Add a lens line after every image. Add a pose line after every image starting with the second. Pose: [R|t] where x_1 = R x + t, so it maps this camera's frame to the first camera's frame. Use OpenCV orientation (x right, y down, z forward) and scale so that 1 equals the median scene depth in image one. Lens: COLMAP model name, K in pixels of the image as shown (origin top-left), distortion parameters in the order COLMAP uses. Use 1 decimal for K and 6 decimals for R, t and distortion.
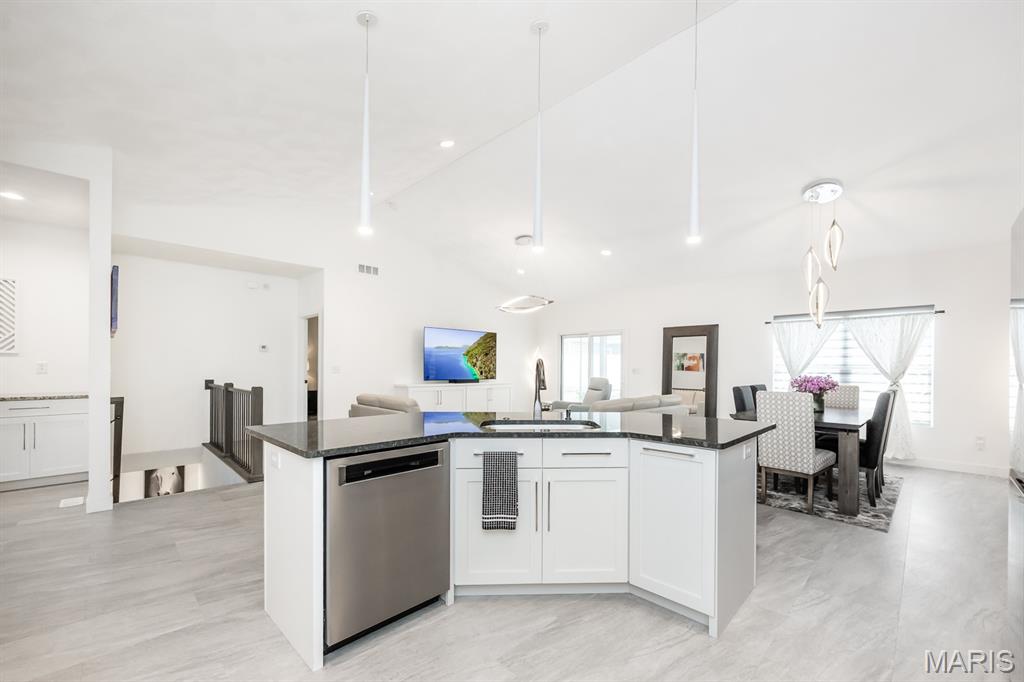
lens RADIAL K [[409.2, 0, 546.3], [0, 409.2, 372.1], [0, 0, 1]] dist [0.001043, -0.000018]
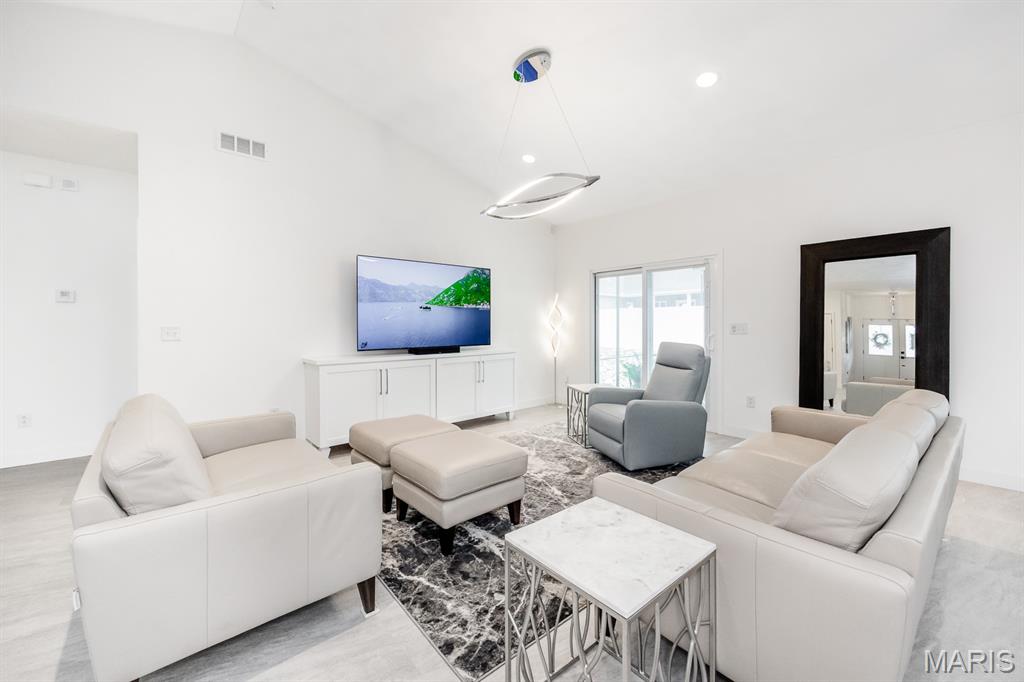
lens RADIAL K [[409.2, 0, 526.6], [0, 409.2, 324.2], [0, 0, 1]] dist [0.001043, -0.000018]
pose [[0.996271, -0.011702, -0.085484, -0.023272], [0.010543, 0.999847, -0.013987, -0.005375], [0.085635, 0.013033, 0.996241, 0.542693]]
